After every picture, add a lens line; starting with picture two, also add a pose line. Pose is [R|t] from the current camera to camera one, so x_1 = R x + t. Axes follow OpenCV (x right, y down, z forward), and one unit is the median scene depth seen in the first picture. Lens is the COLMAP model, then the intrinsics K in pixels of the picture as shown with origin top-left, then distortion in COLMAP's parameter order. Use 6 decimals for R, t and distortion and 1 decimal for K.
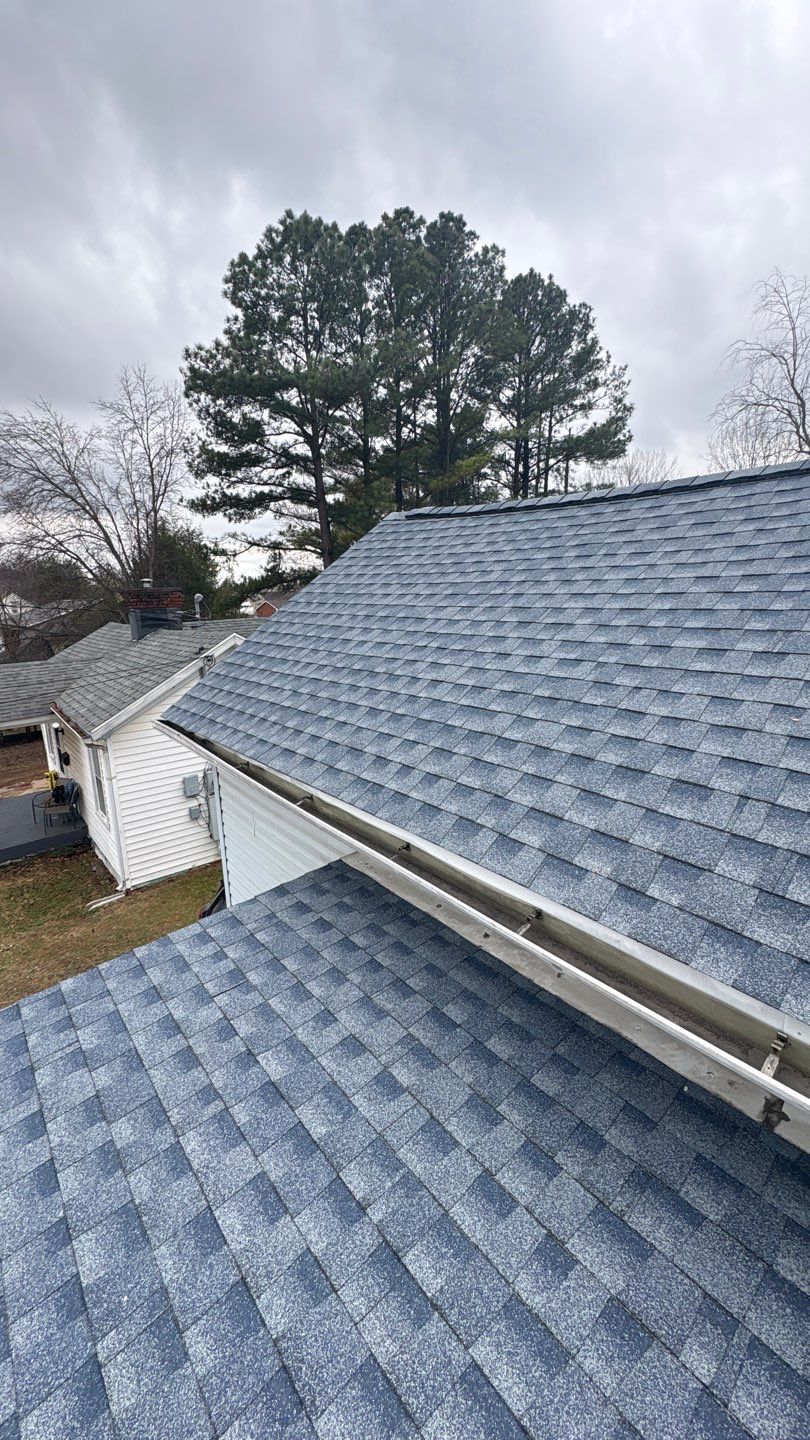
lens RADIAL K [[576.8, 0, 398.5], [0, 576.8, 718.4], [0, 0, 1]] dist [0.001990, 0.001245]
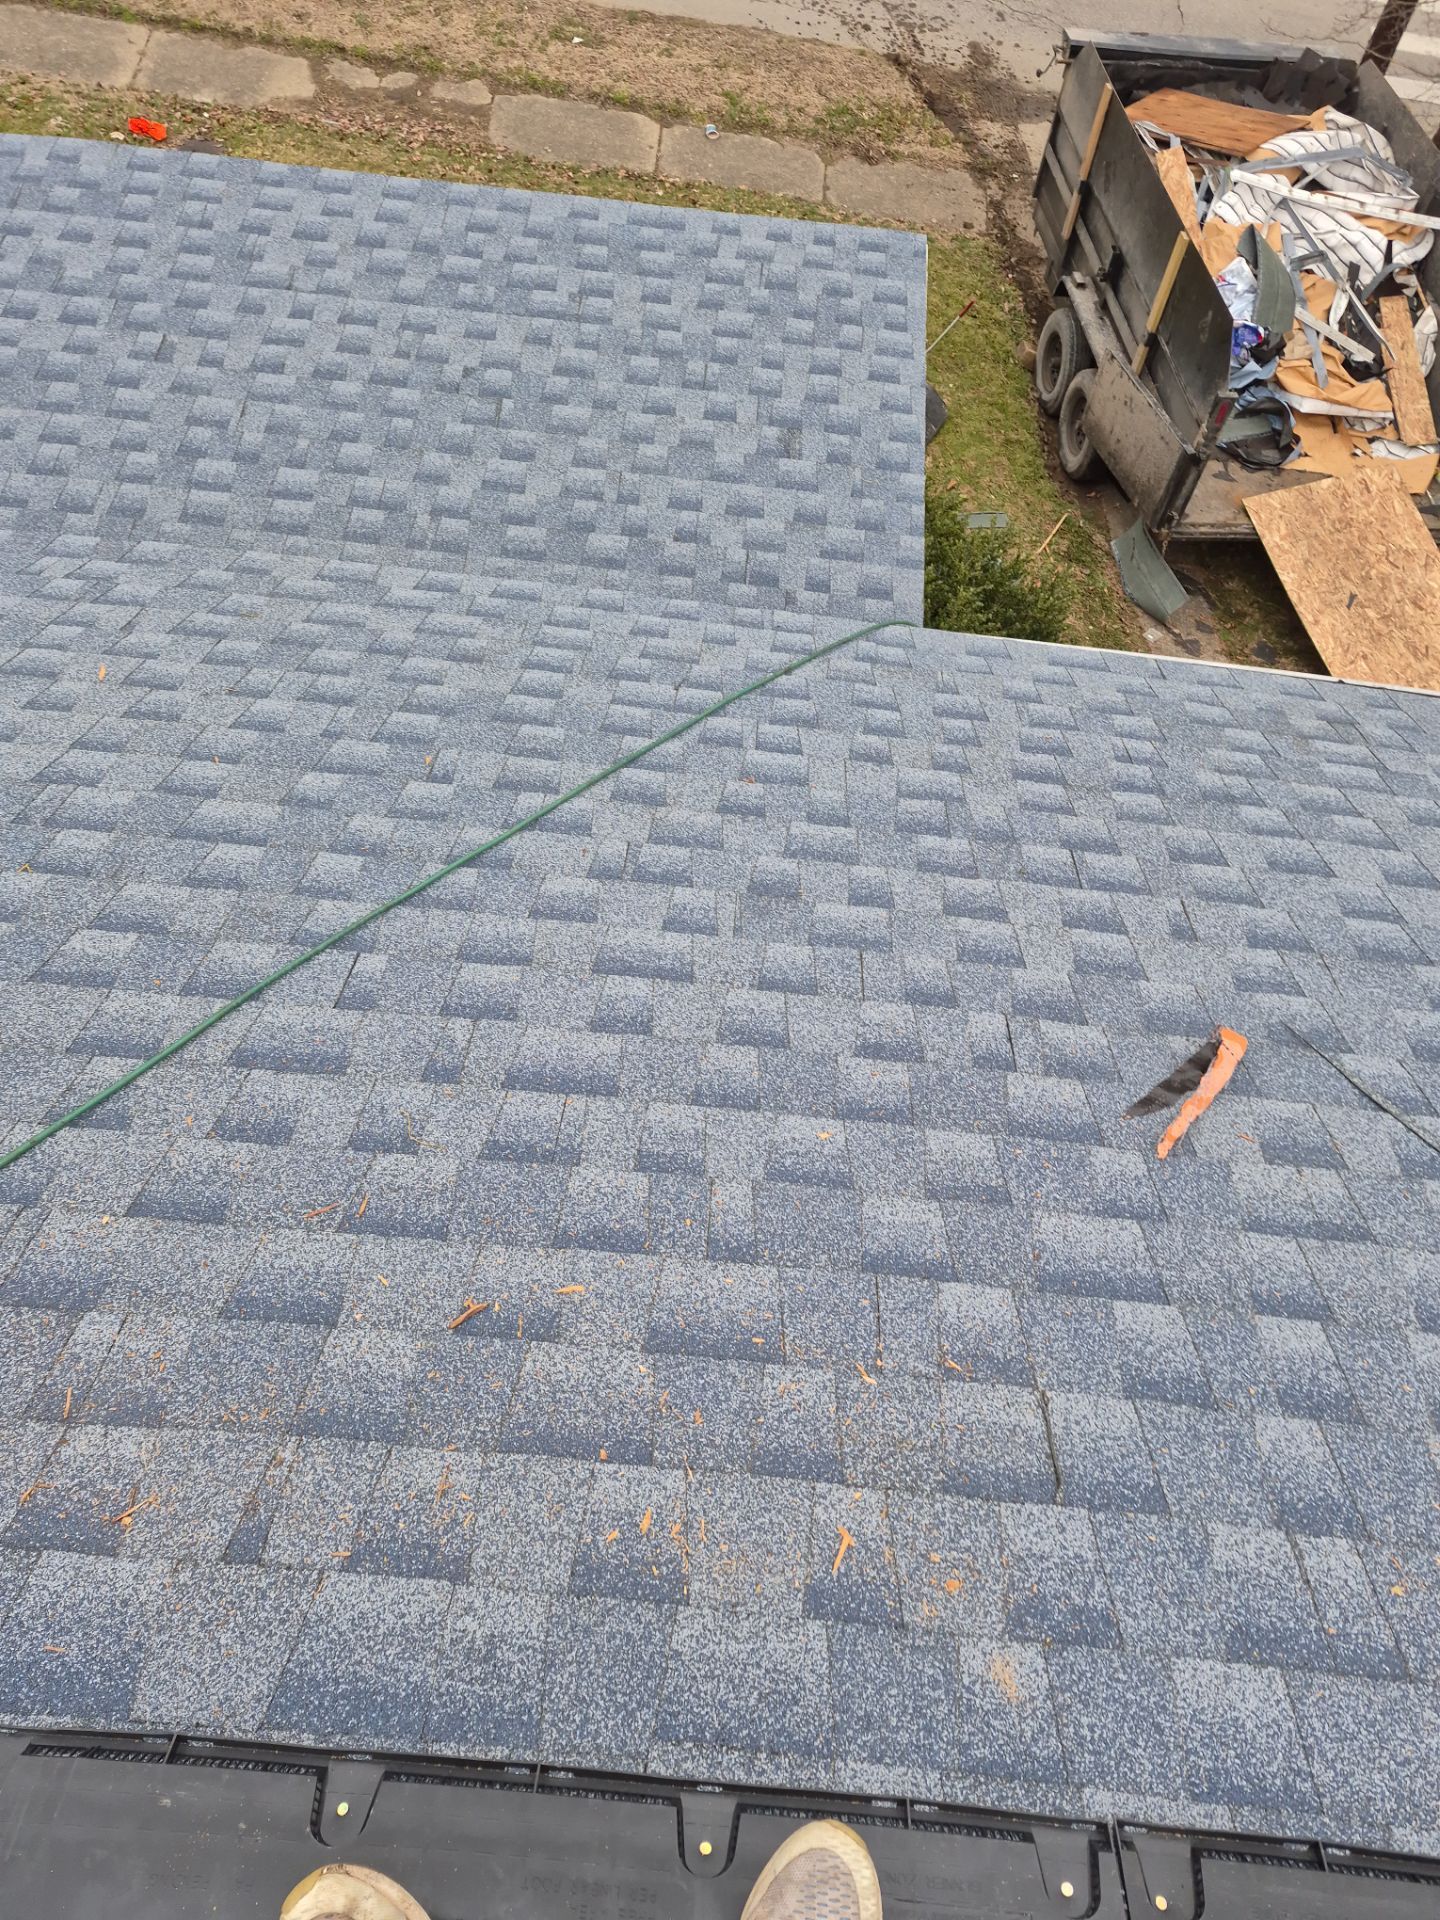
lens RADIAL K [[1396.5, 0, 719.5], [0, 1396.5, 967.7], [0, 0, 1]] dist [0.014147, -0.006105]
pose [[-0.696787, 0.641481, -0.320920, 0.545663], [-0.199290, 0.256659, 0.945732, -0.928443], [0.689036, 0.722930, -0.050996, 1.132975]]
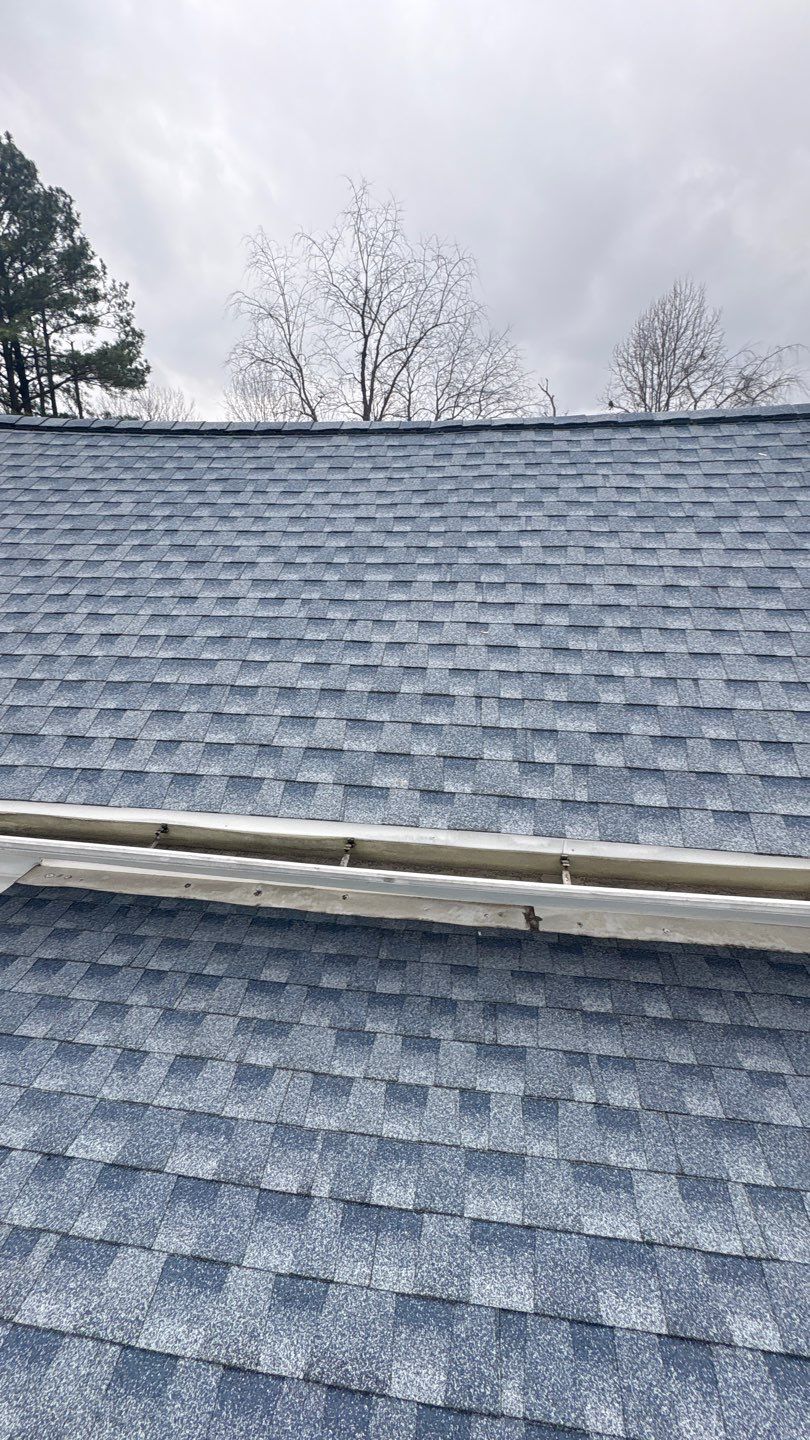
lens RADIAL K [[576.8, 0, 405.9], [0, 576.8, 717.7], [0, 0, 1]] dist [0.001990, 0.001245]
pose [[0.729180, -0.188097, 0.657964, -0.204044], [0.129808, 0.982045, 0.136886, -0.006884], [-0.671897, -0.014405, 0.740504, 0.106851]]
